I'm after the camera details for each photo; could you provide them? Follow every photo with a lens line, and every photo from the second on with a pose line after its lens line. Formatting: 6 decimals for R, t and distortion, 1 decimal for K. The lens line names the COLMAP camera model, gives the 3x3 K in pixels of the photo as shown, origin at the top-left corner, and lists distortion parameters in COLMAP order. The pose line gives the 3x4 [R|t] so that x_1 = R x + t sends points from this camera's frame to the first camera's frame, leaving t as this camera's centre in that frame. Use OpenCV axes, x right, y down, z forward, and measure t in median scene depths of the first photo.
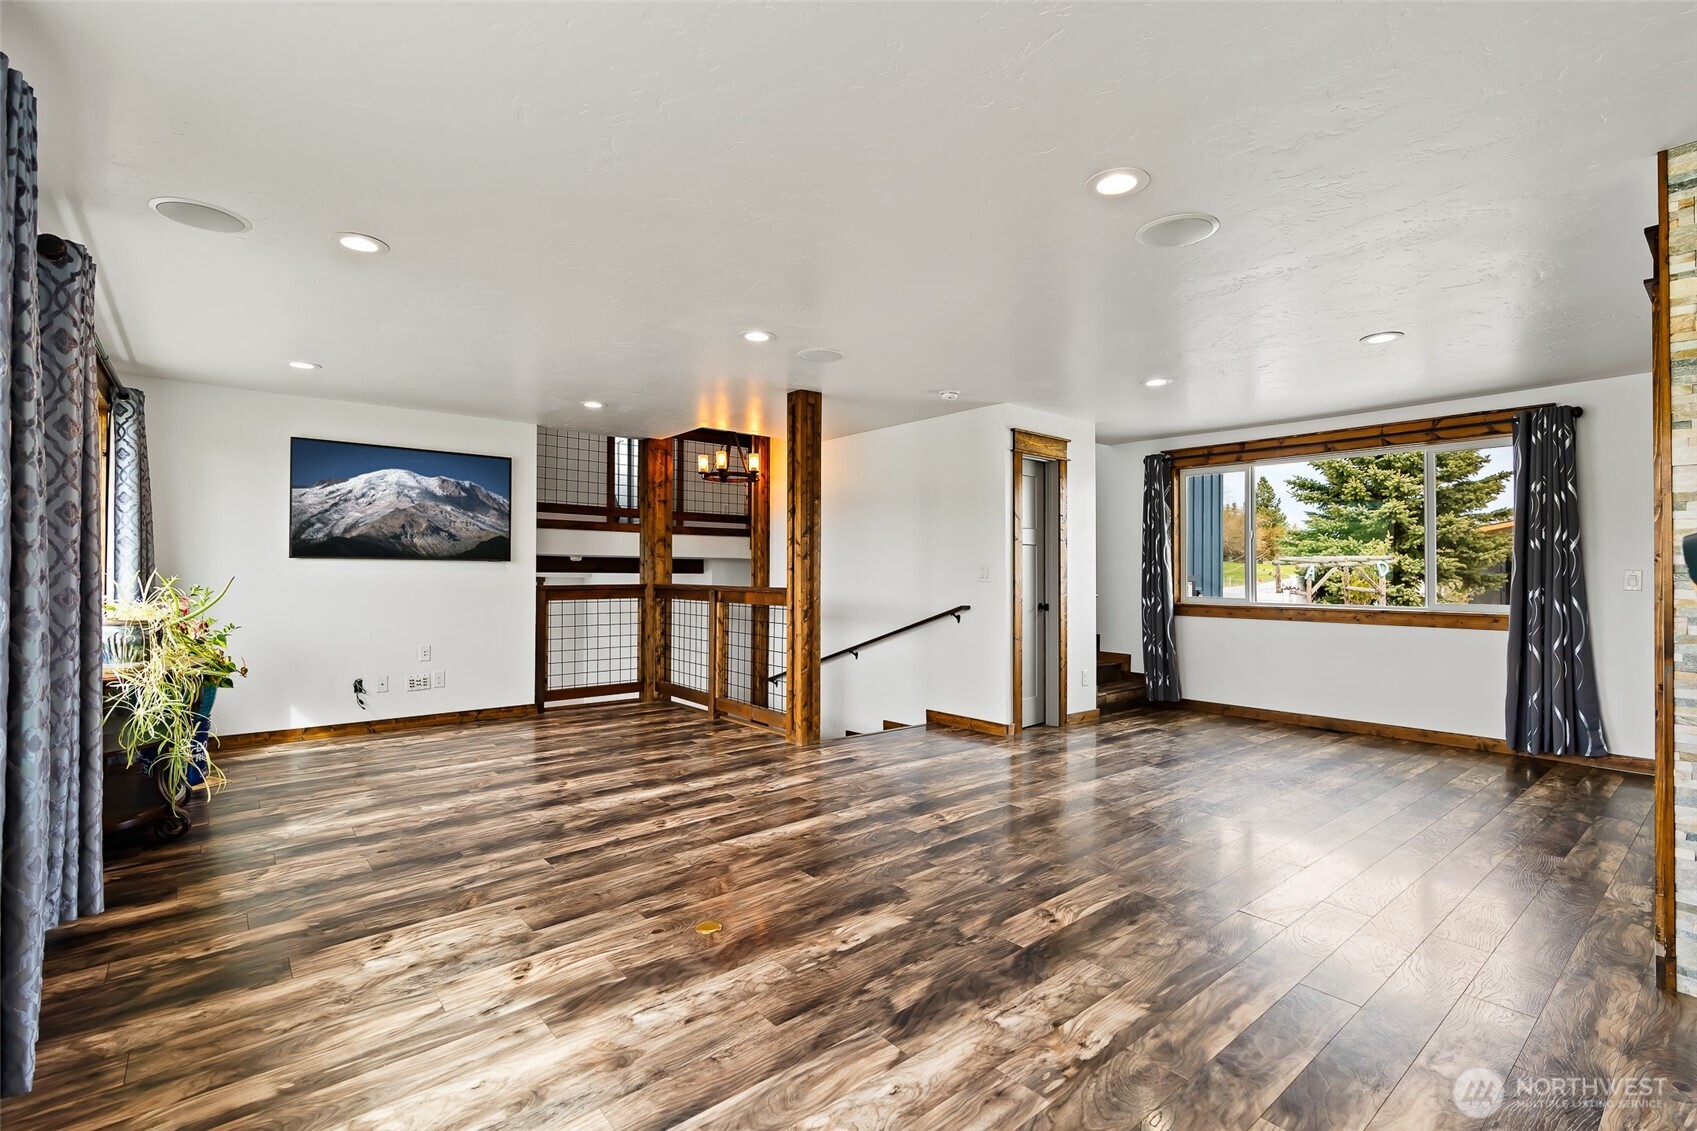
lens RADIAL K [[778.0, 0, 845.3], [0, 778.0, 556.1], [0, 0, 1]] dist [-0.008626, 0.003952]
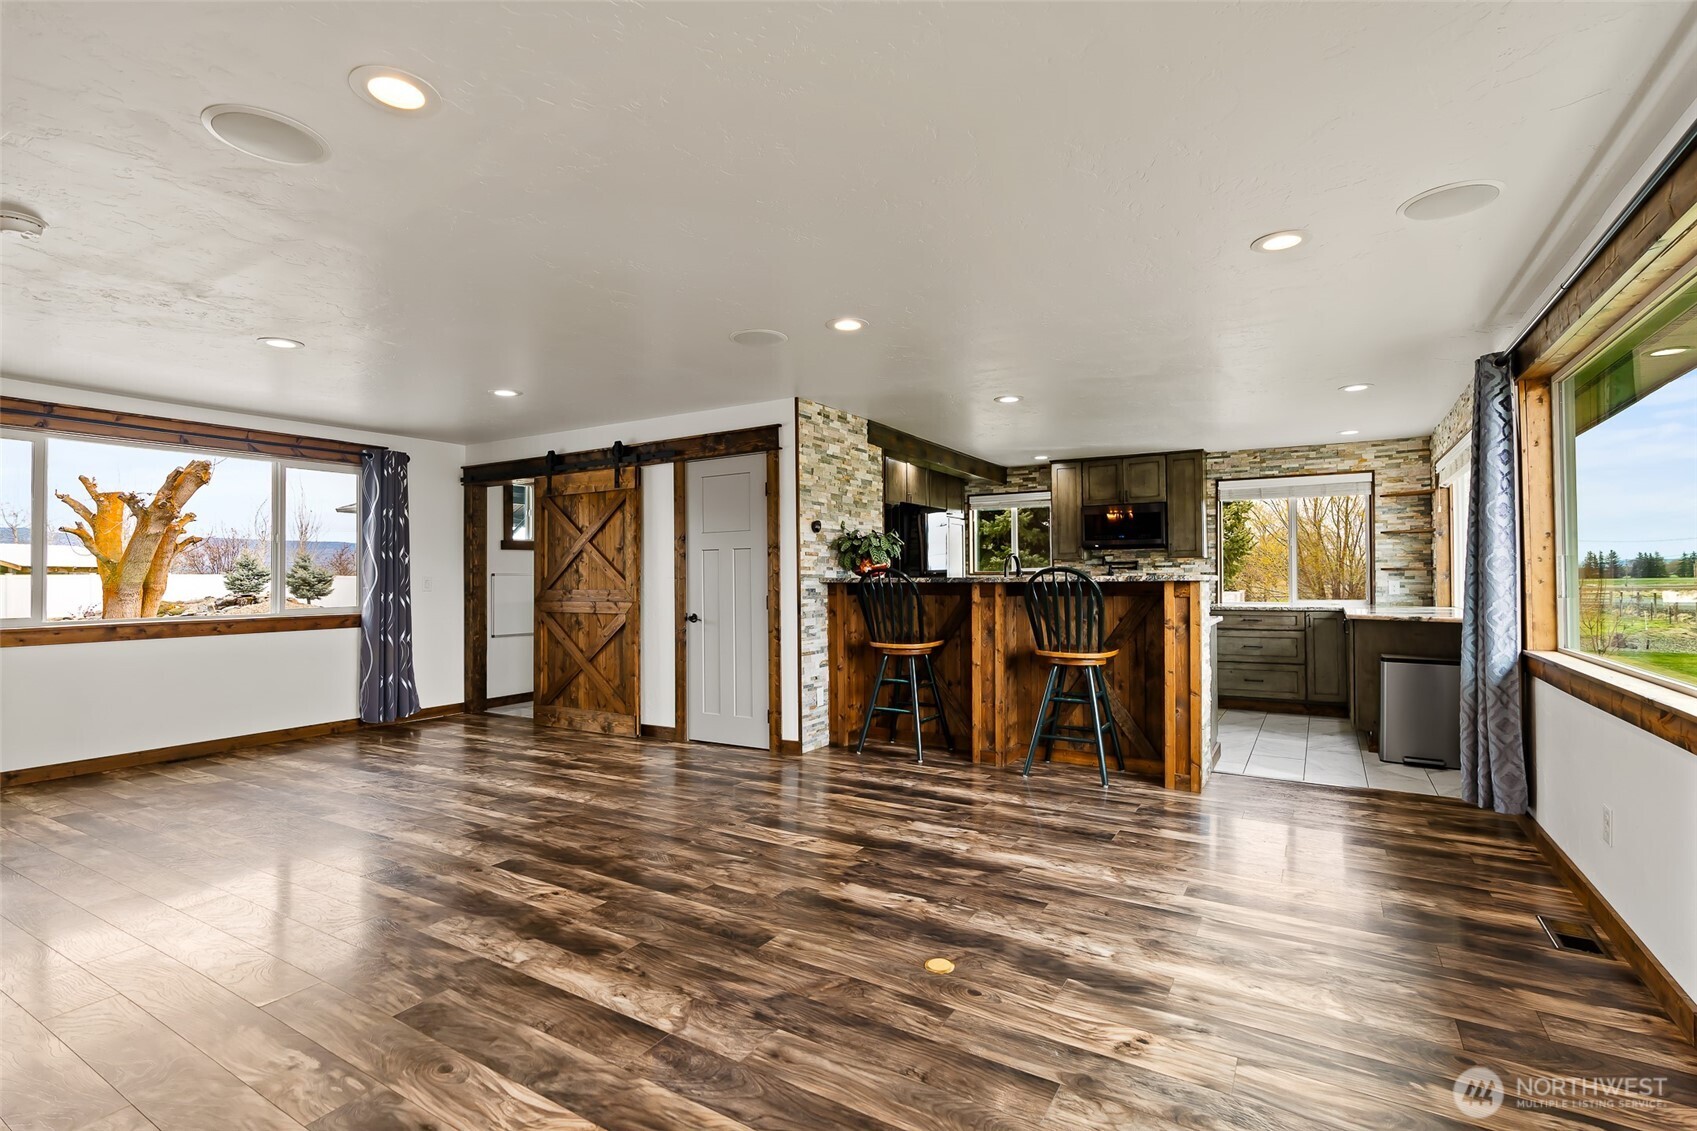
lens RADIAL K [[778.0, 0, 845.3], [0, 778.0, 556.1], [0, 0, 1]] dist [-0.008626, 0.003952]
pose [[-0.325855, 0.024731, 0.945096, -0.996317], [-0.015198, 0.999392, -0.031392, 0.039524], [-0.945298, -0.024593, -0.325281, 1.408479]]
